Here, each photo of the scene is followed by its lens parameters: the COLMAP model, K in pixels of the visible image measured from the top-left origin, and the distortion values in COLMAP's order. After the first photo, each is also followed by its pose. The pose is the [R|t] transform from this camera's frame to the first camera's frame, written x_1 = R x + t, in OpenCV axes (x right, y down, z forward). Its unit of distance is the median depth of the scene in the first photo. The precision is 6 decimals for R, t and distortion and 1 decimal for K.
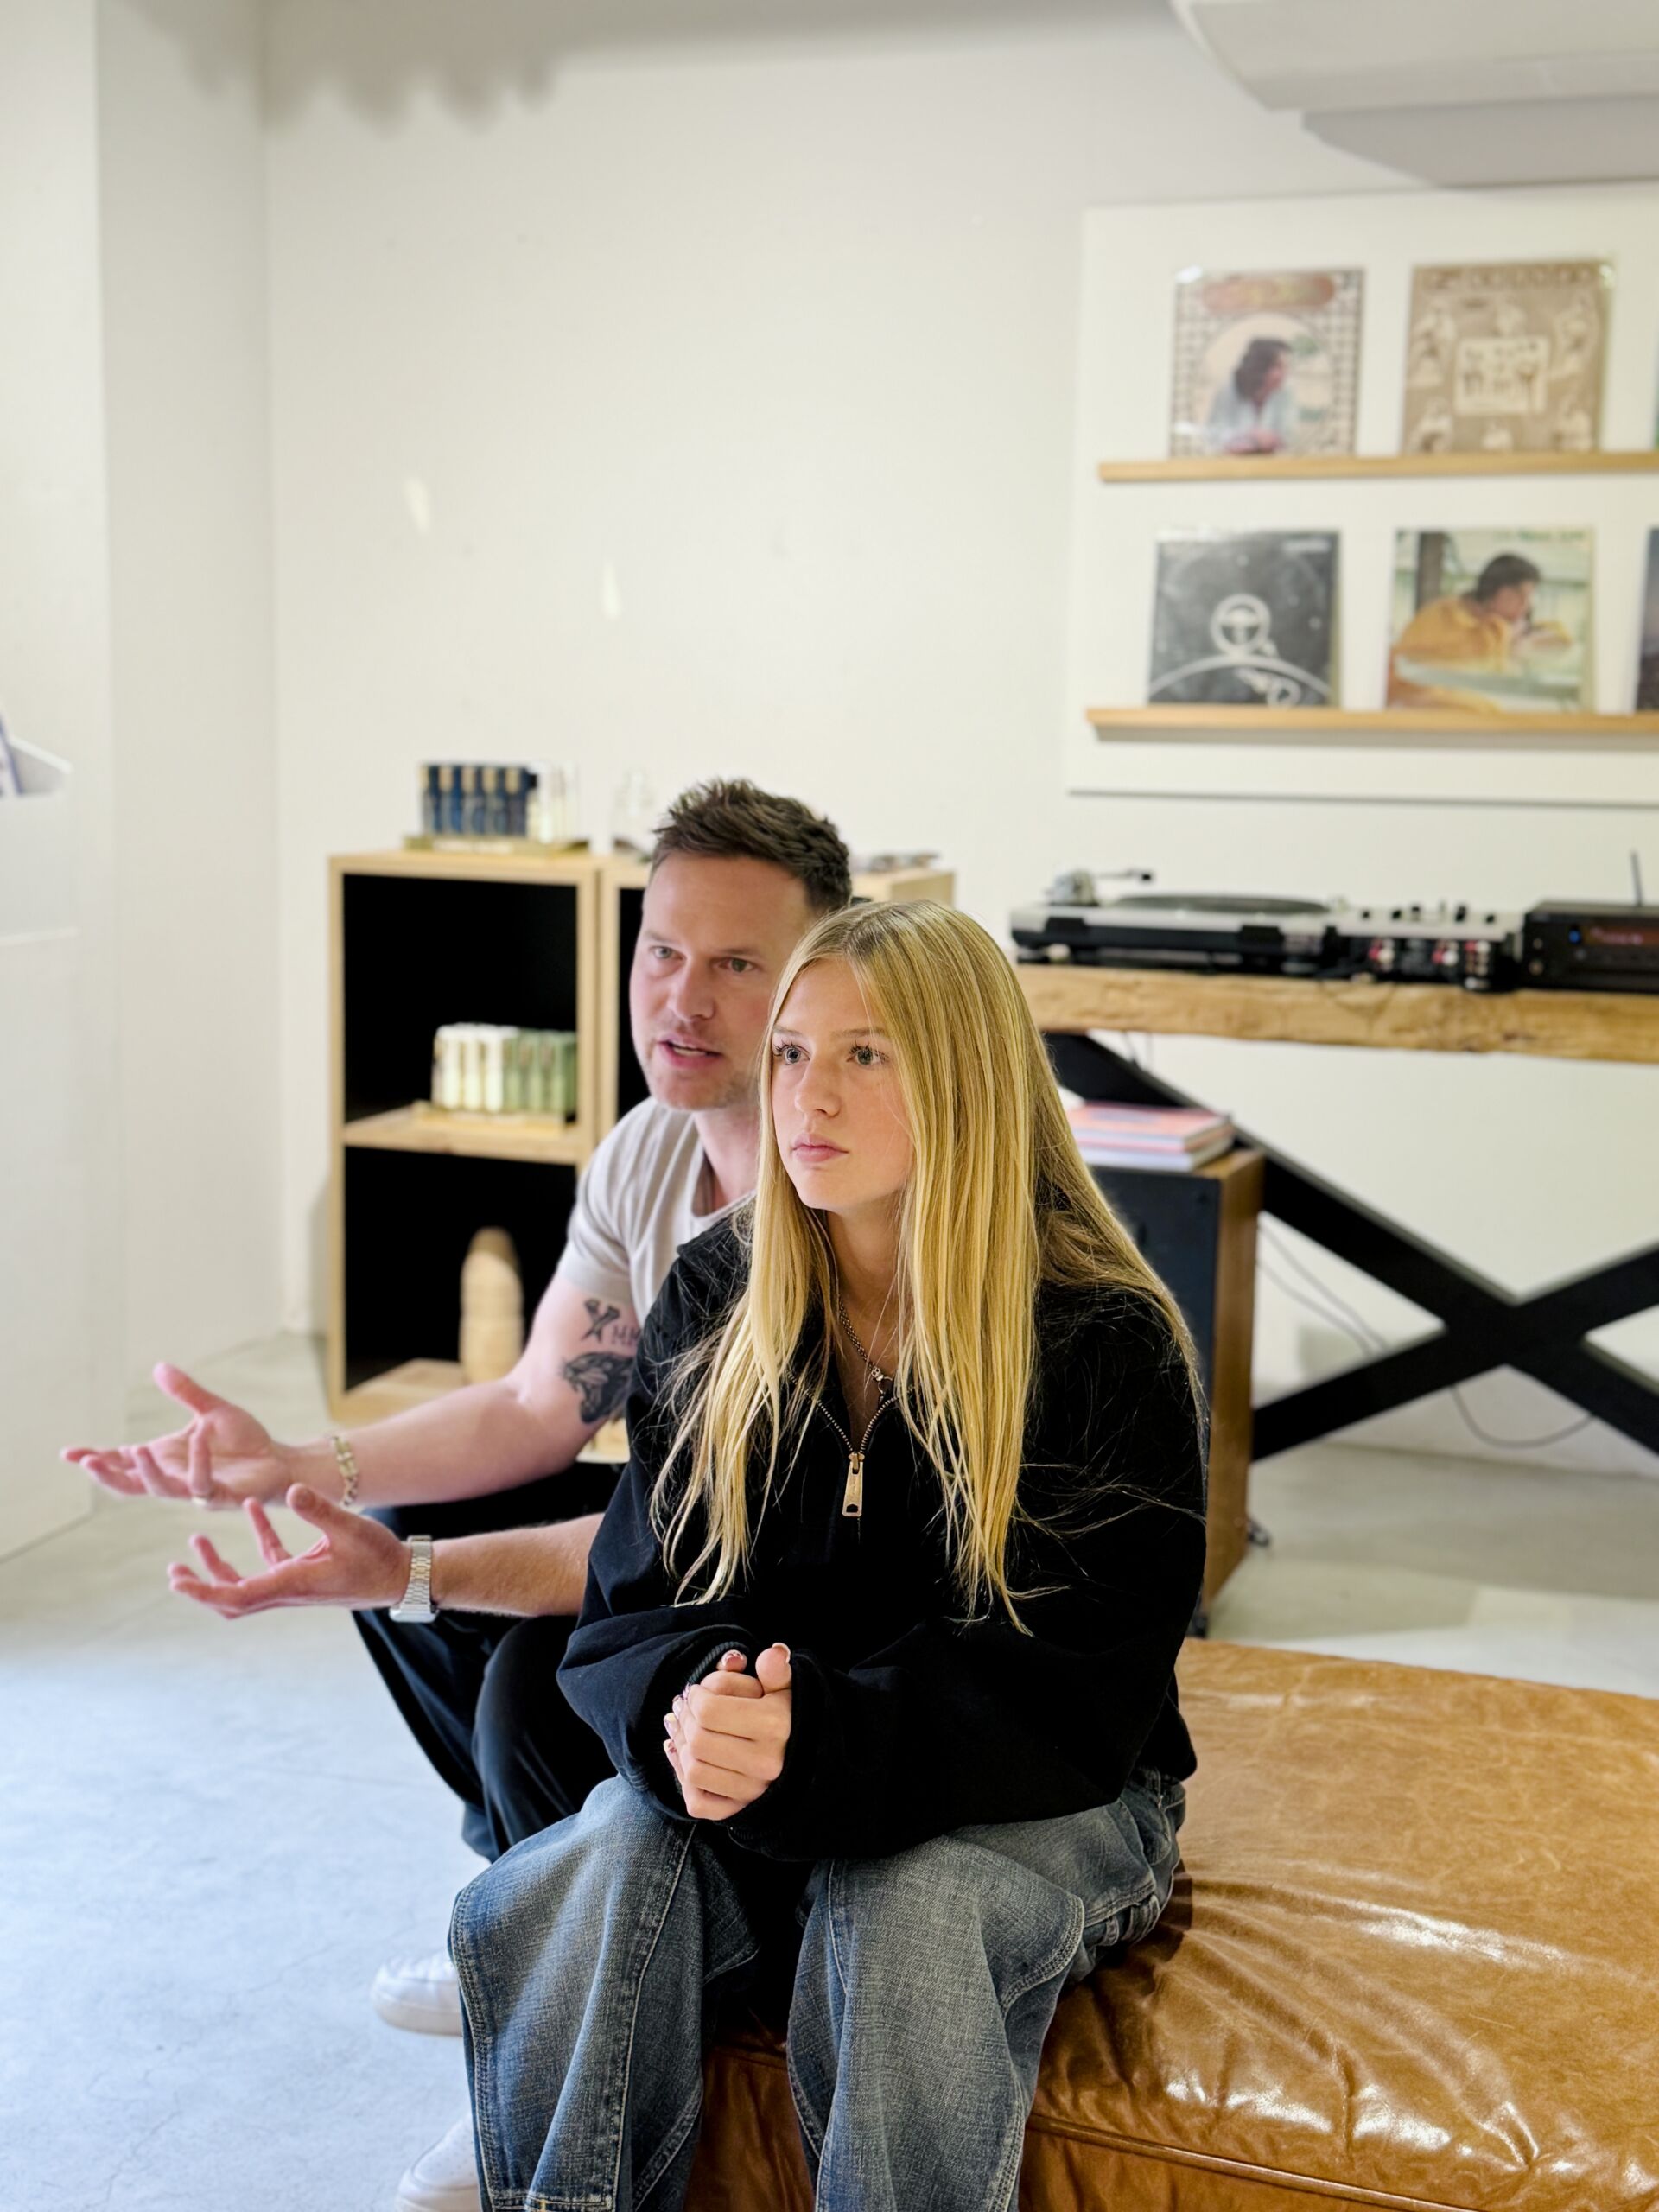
lens RADIAL K [[2805.7, 0, 824.0], [0, 2805.7, 1111.7], [0, 0, 1]] dist [-0.036592, 0.000000]
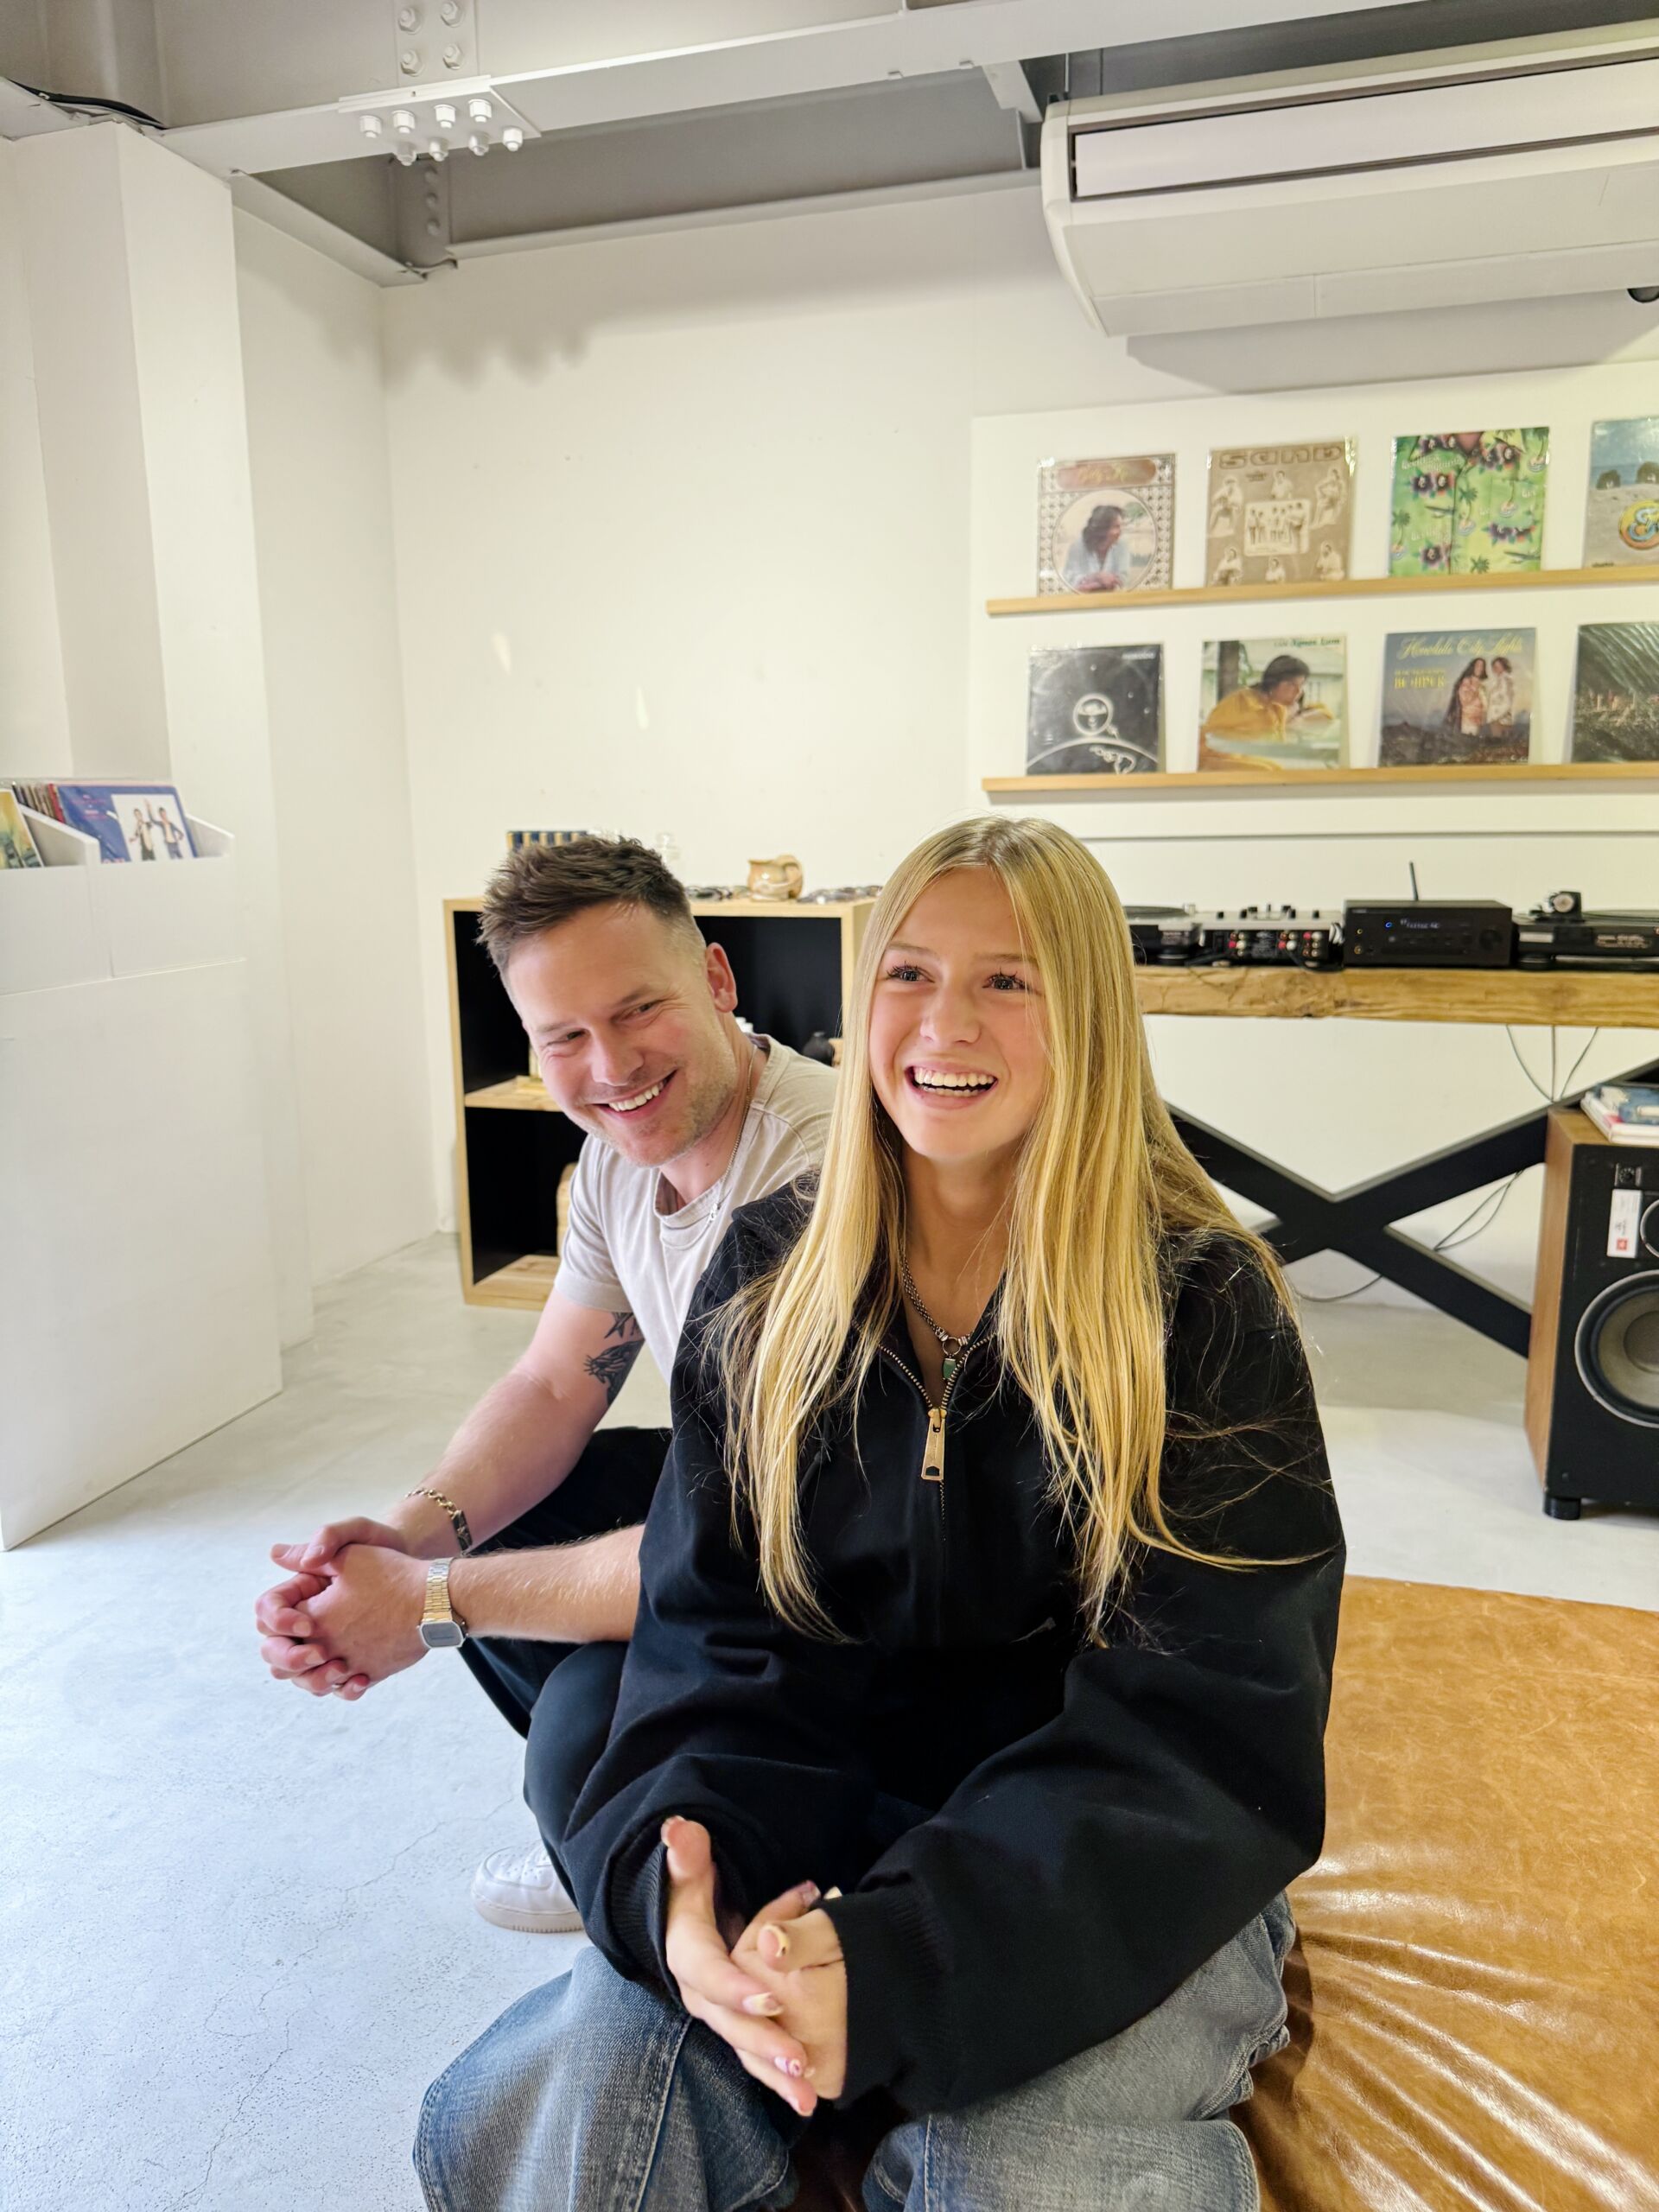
lens RADIAL K [[1524.3, 0, 833.1], [0, 1524.3, 1099.1], [0, 0, 1]] dist [-0.011611, -0.028545]
pose [[0.998646, -0.036289, 0.037275, -0.019081], [0.035074, 0.998849, 0.032726, -0.012990], [-0.038419, -0.031374, 0.998769, 0.276879]]
